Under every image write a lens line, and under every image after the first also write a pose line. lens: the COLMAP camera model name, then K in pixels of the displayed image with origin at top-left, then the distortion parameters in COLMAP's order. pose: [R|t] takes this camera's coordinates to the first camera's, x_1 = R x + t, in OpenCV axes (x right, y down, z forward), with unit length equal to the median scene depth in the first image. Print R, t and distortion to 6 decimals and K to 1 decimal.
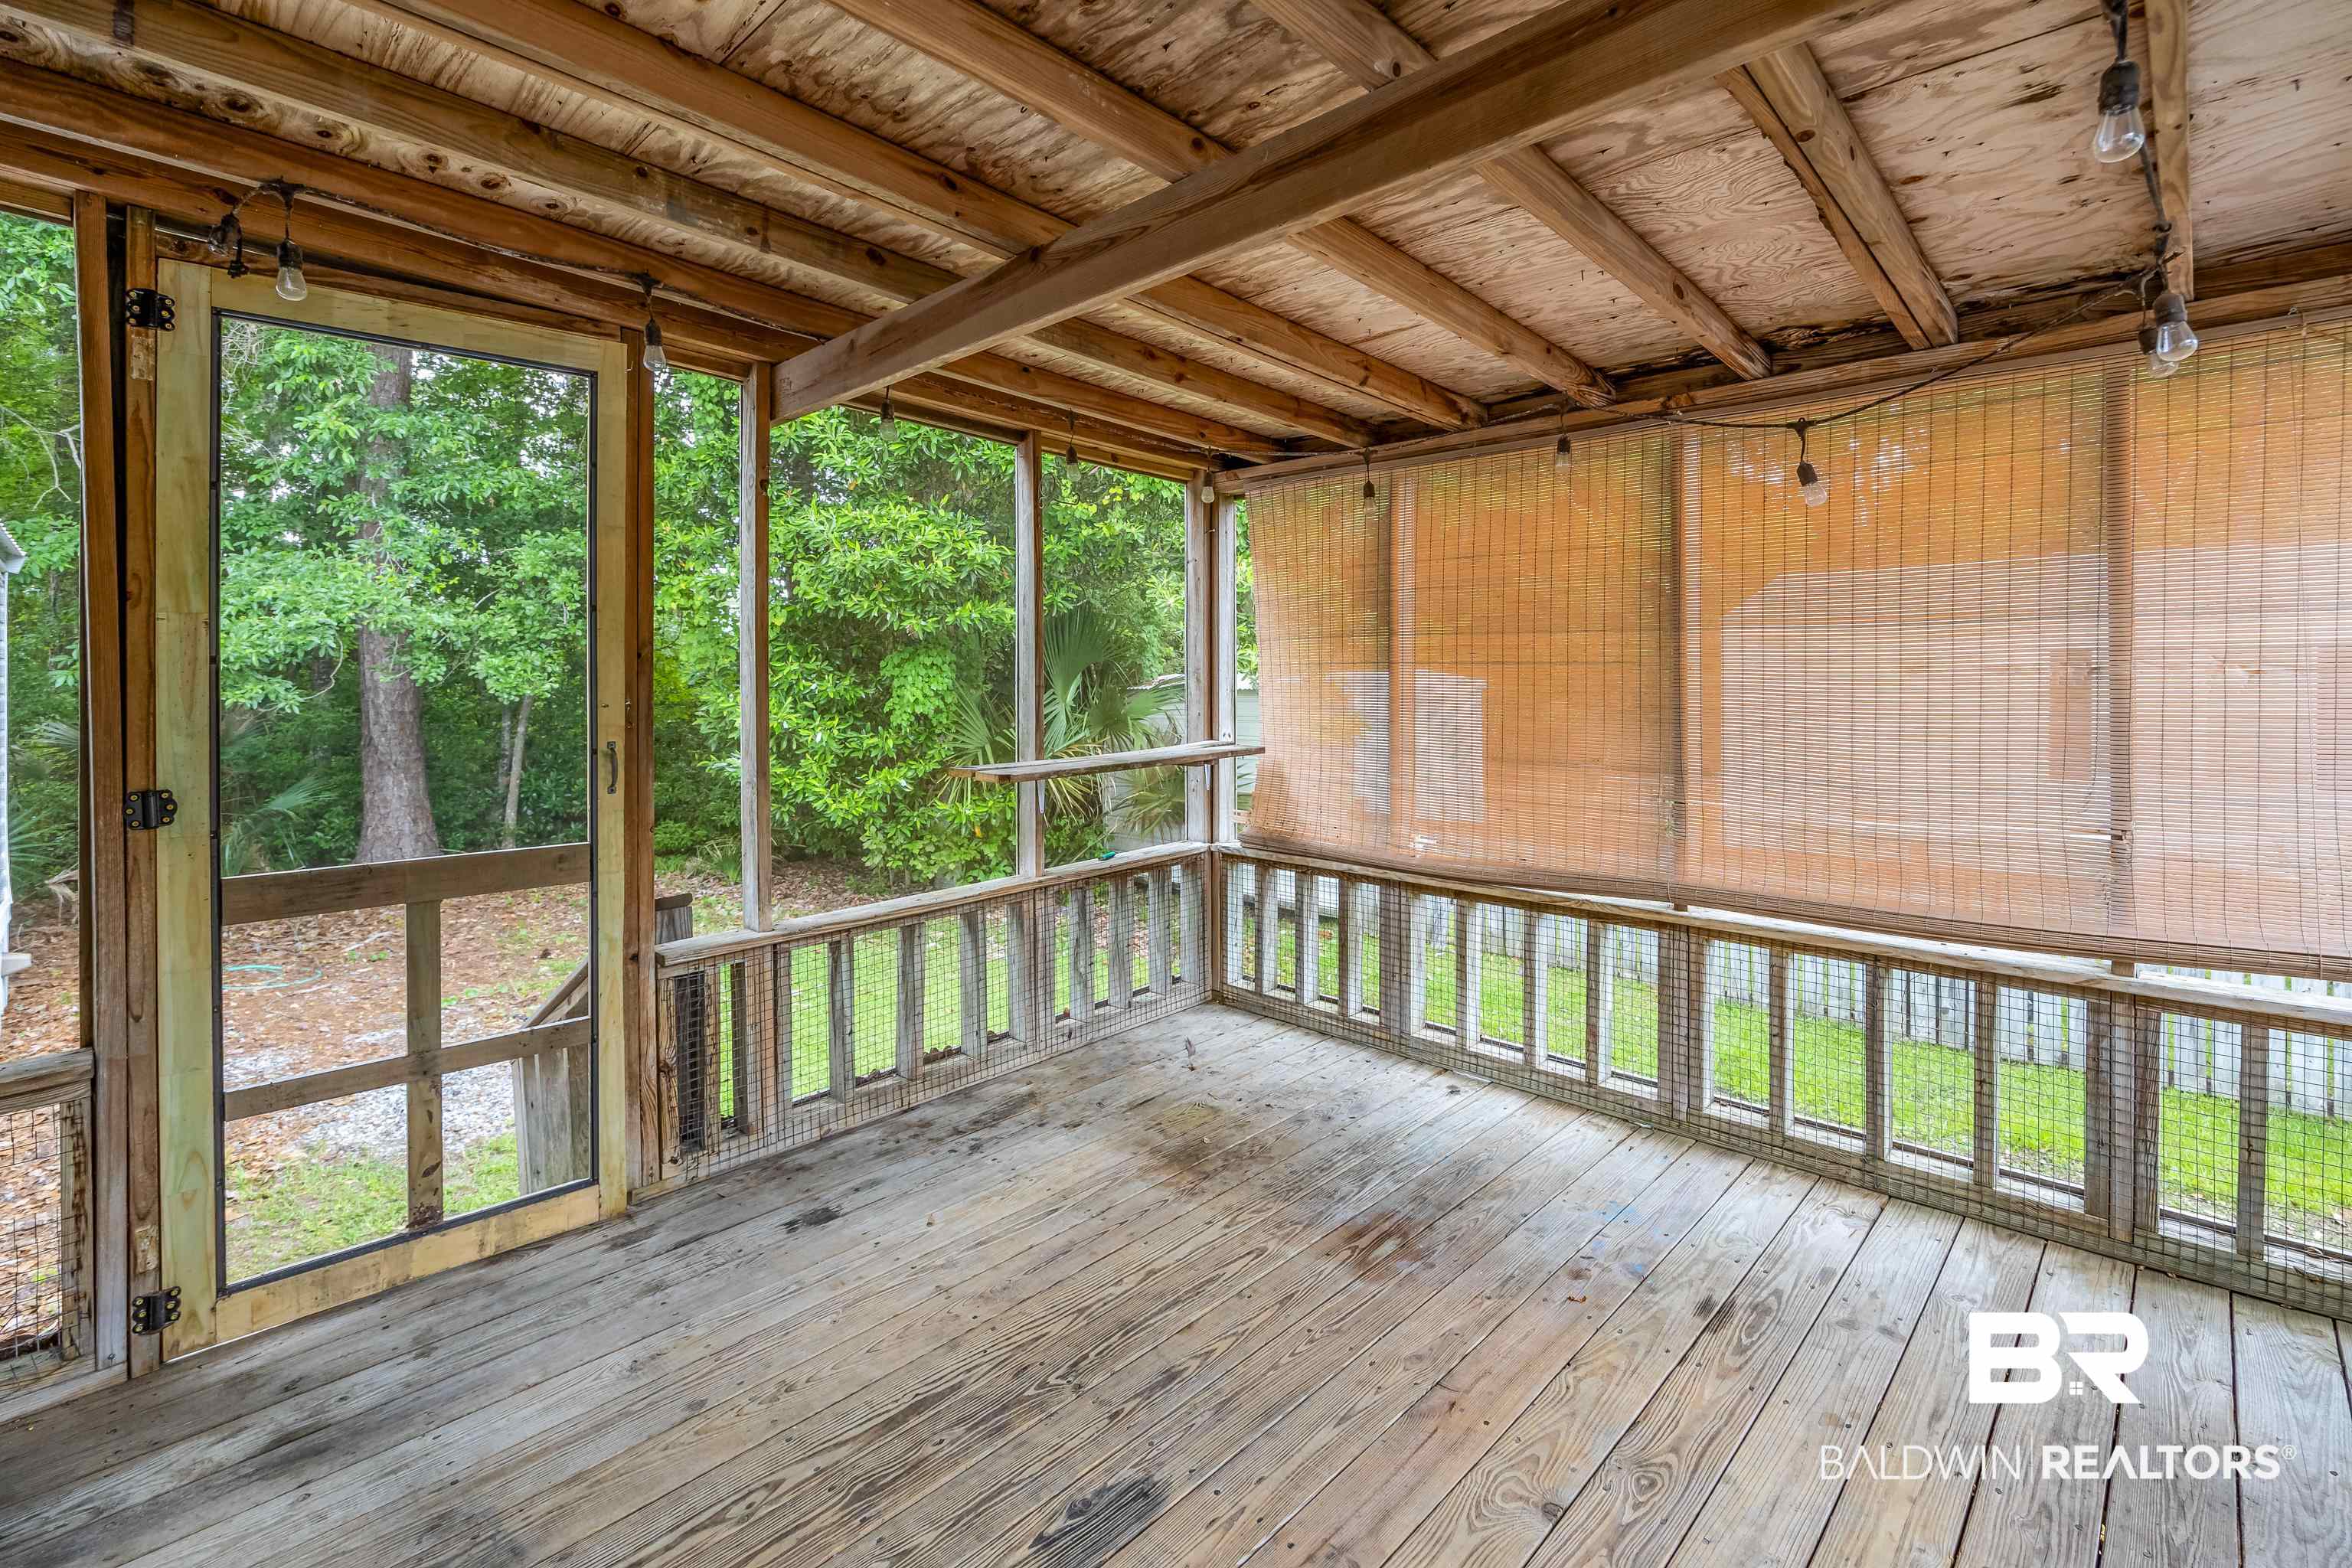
lens RADIAL K [[1066.1, 0, 1202.4], [0, 1066.1, 687.3], [0, 0, 1]] dist [-0.007976, 0.000739]
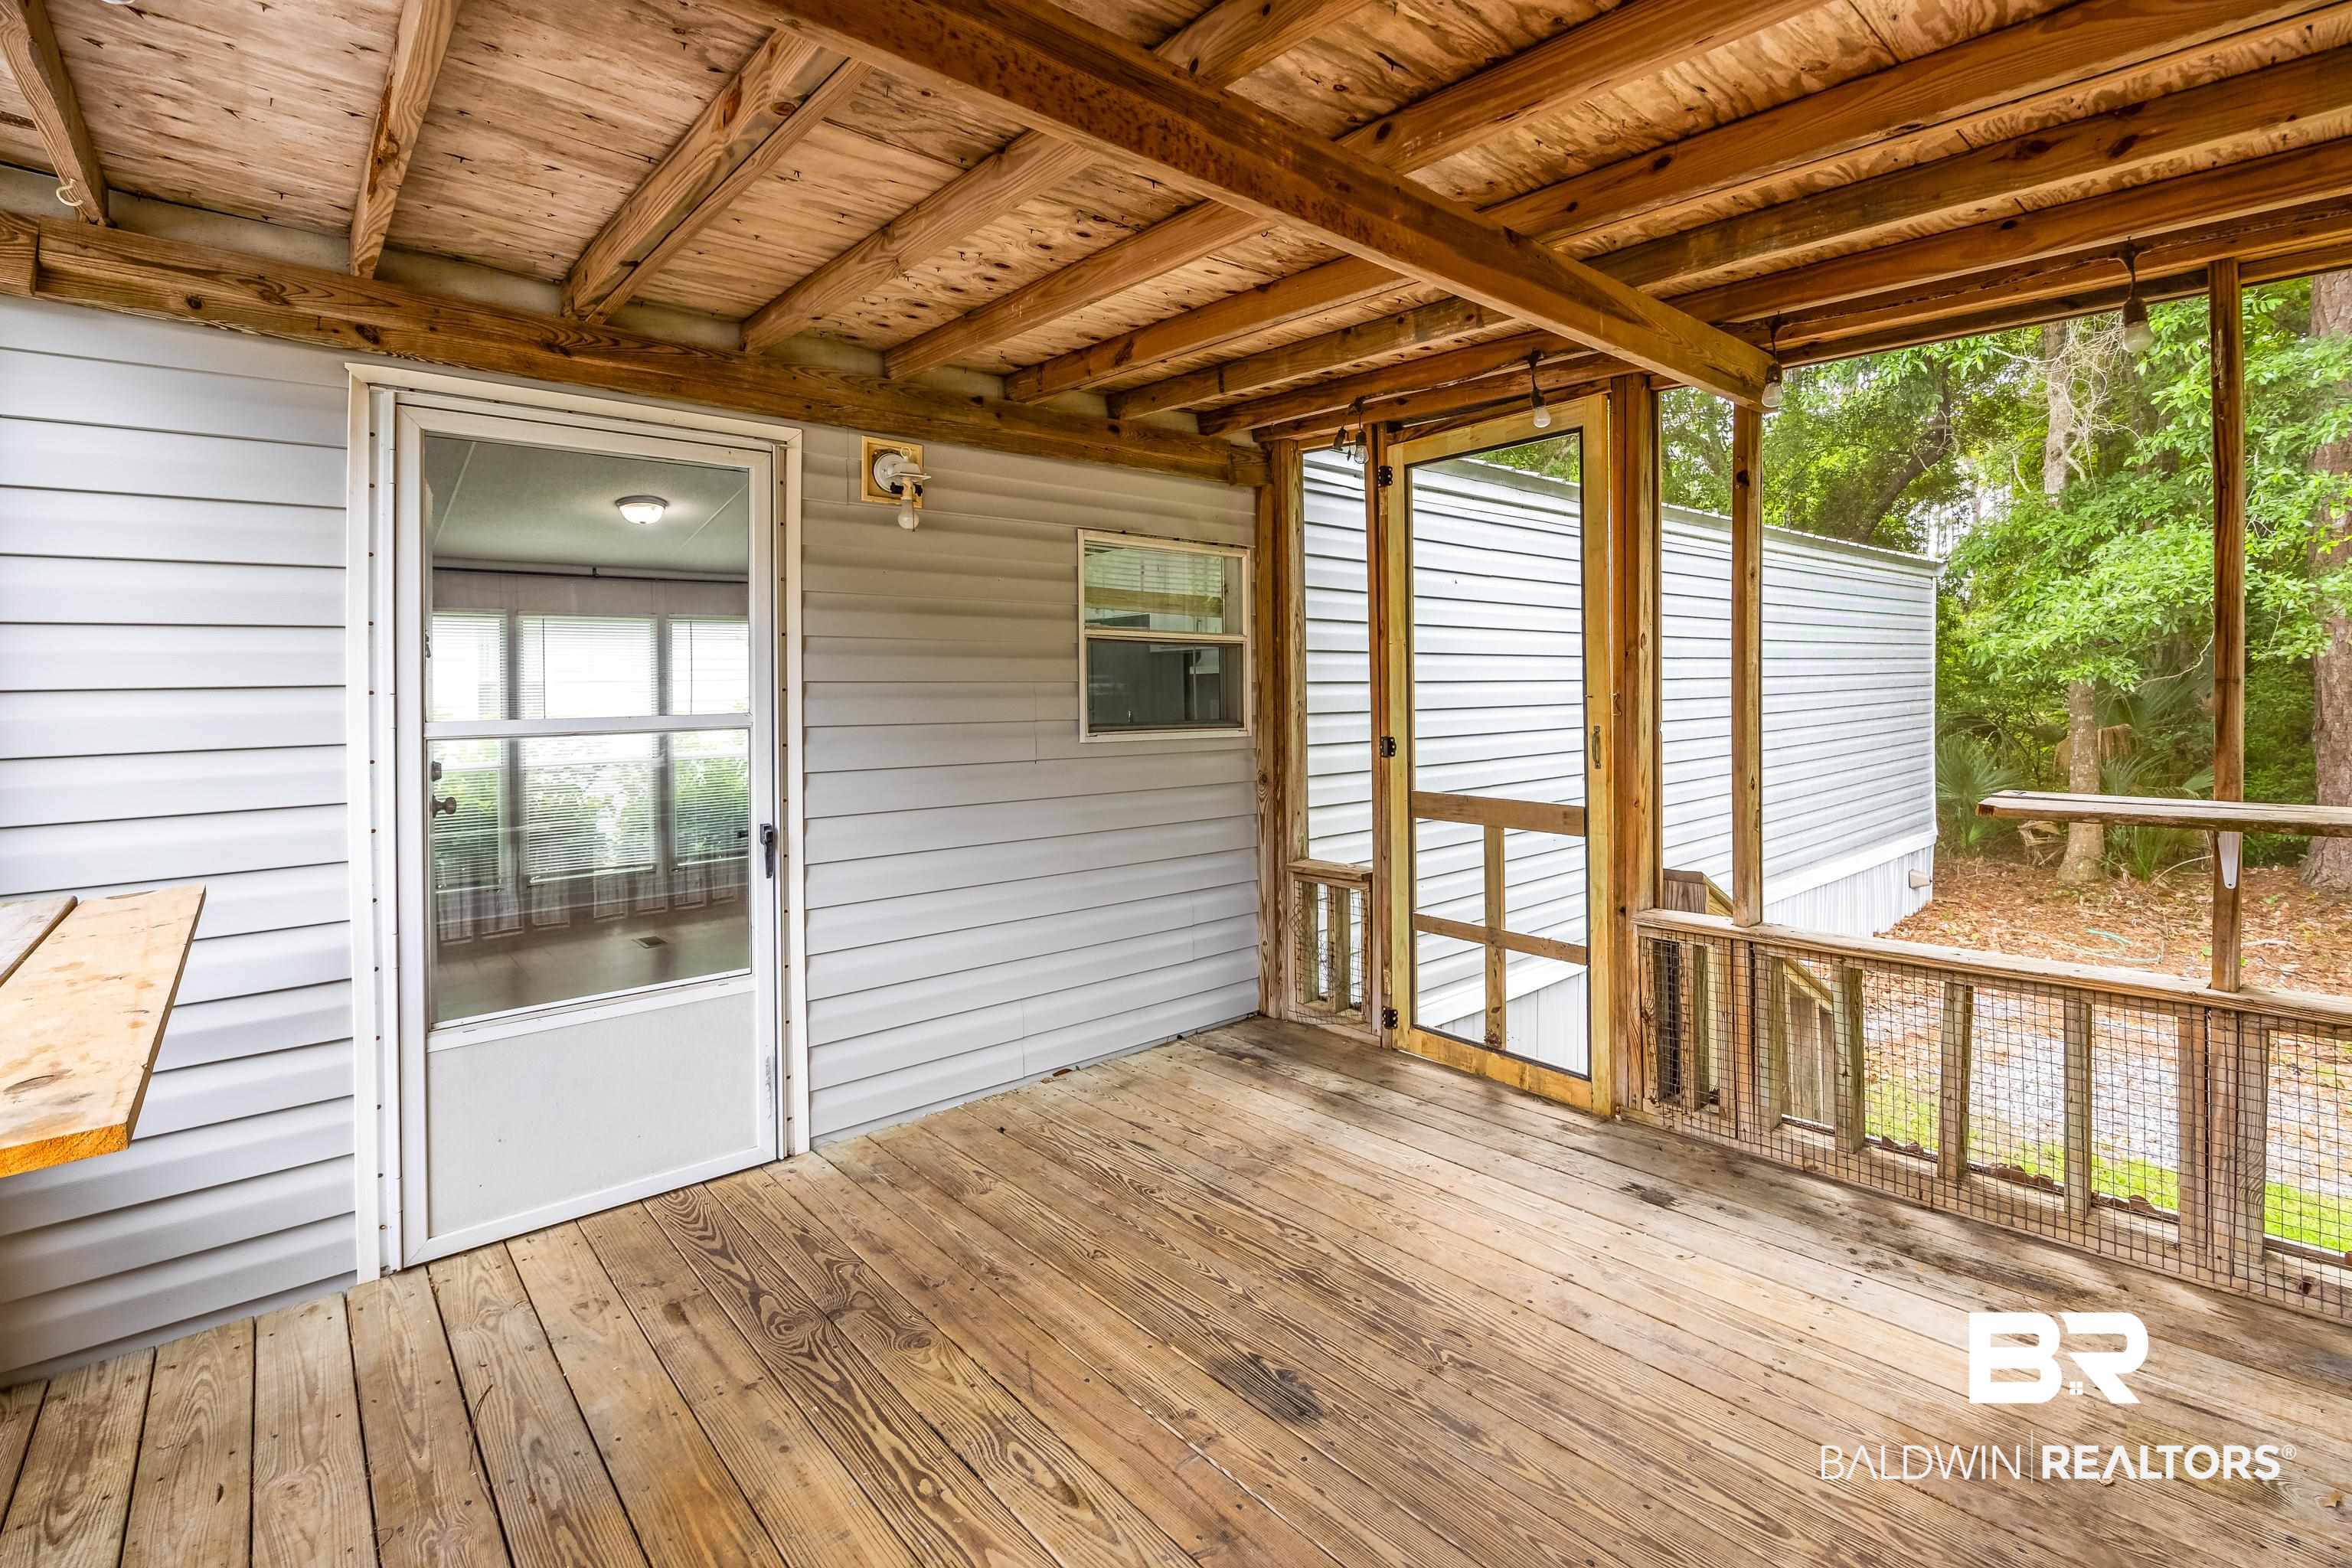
lens RADIAL K [[1066.1, 0, 1197.0], [0, 1066.1, 682.9], [0, 0, 1]] dist [-0.007976, 0.000739]
pose [[-0.084262, 0.013087, -0.996358, 0.768770], [0.009209, 0.999881, 0.012354, -0.019262], [0.996401, -0.008135, -0.084372, 0.715043]]
